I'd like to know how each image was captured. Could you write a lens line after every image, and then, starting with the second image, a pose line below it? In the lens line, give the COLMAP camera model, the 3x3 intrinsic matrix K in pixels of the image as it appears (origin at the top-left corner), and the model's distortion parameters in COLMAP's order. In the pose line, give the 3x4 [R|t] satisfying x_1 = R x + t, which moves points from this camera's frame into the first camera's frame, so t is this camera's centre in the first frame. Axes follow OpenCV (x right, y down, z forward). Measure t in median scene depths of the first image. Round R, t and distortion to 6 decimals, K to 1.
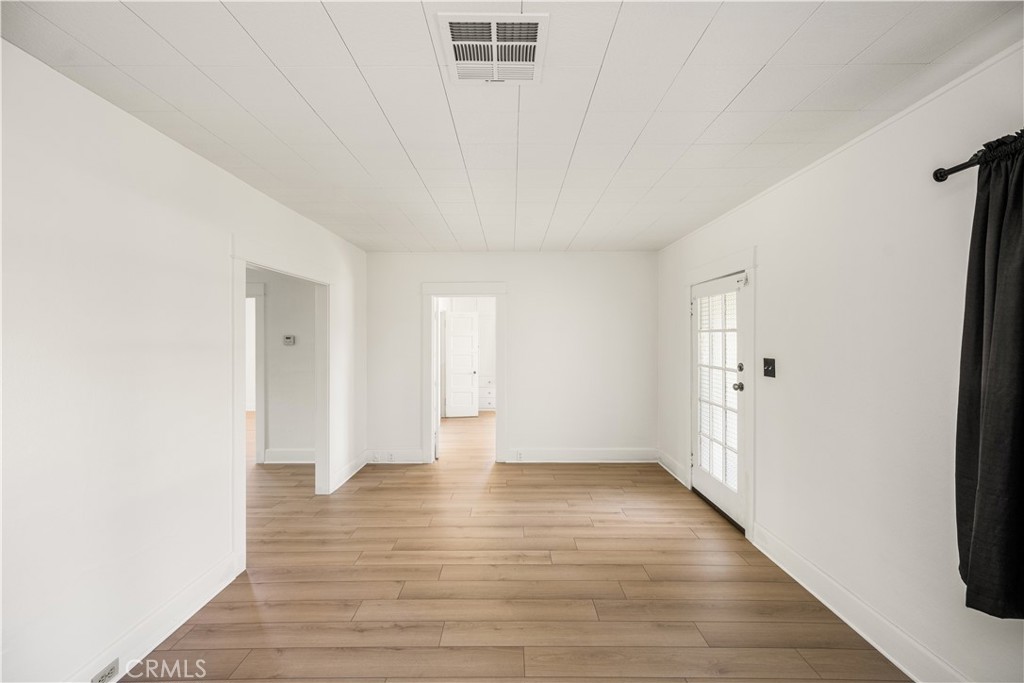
lens RADIAL K [[412.4, 0, 513.2], [0, 412.4, 337.8], [0, 0, 1]] dist [0.002584, 0.000281]
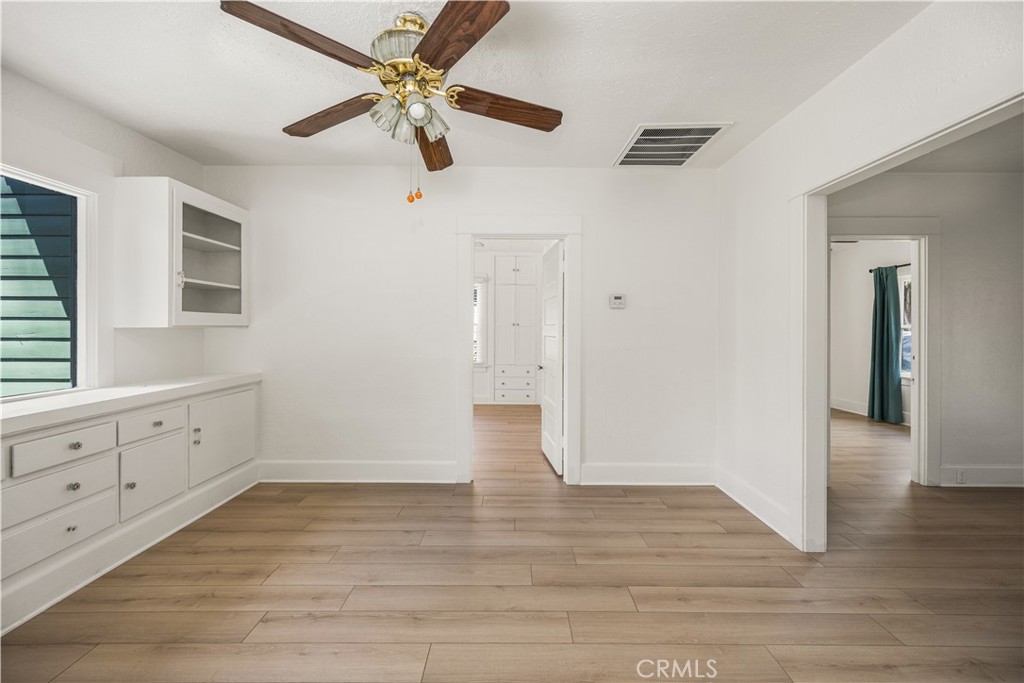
lens RADIAL K [[424.5, 0, 509.6], [0, 424.5, 326.9], [0, 0, 1]] dist [0.002093, 0.000196]
pose [[0.999788, 0.001435, -0.020522, -1.010491], [-0.001463, 0.999998, -0.001385, 0.072836], [0.020520, 0.001414, 0.999788, 0.448768]]
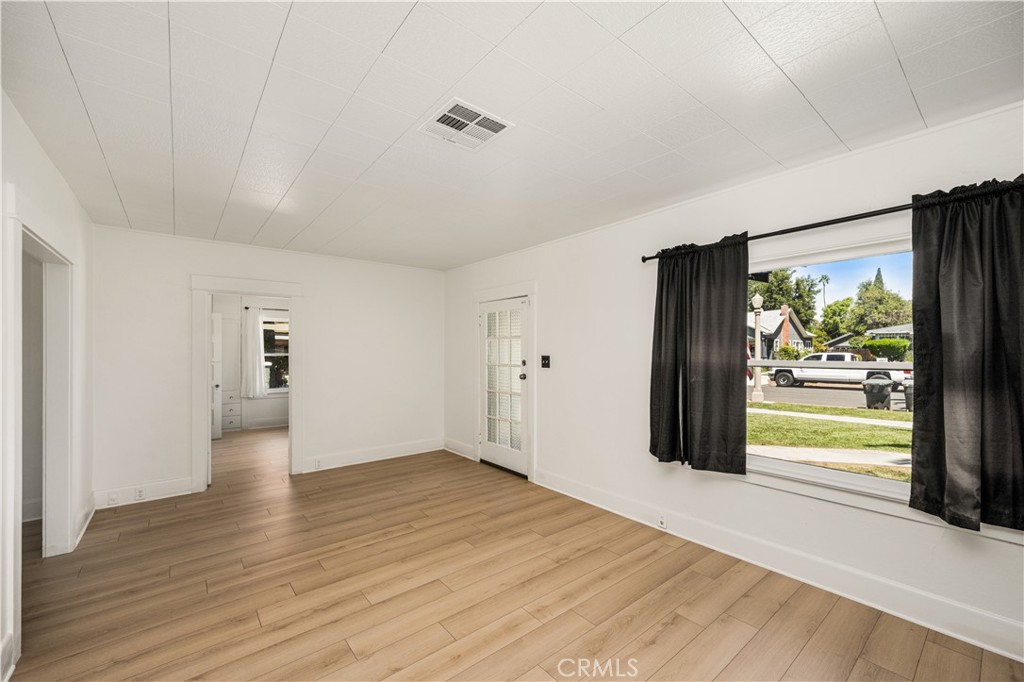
lens RADIAL K [[412.2, 0, 520.0], [0, 412.2, 348.4], [0, 0, 1]] dist [0.000123, 0.000012]
pose [[0.769182, 0.002531, 0.639025, -0.342736], [0.000218, 0.999991, -0.004223, 0.025319], [-0.639030, 0.003388, 0.769174, -0.080408]]
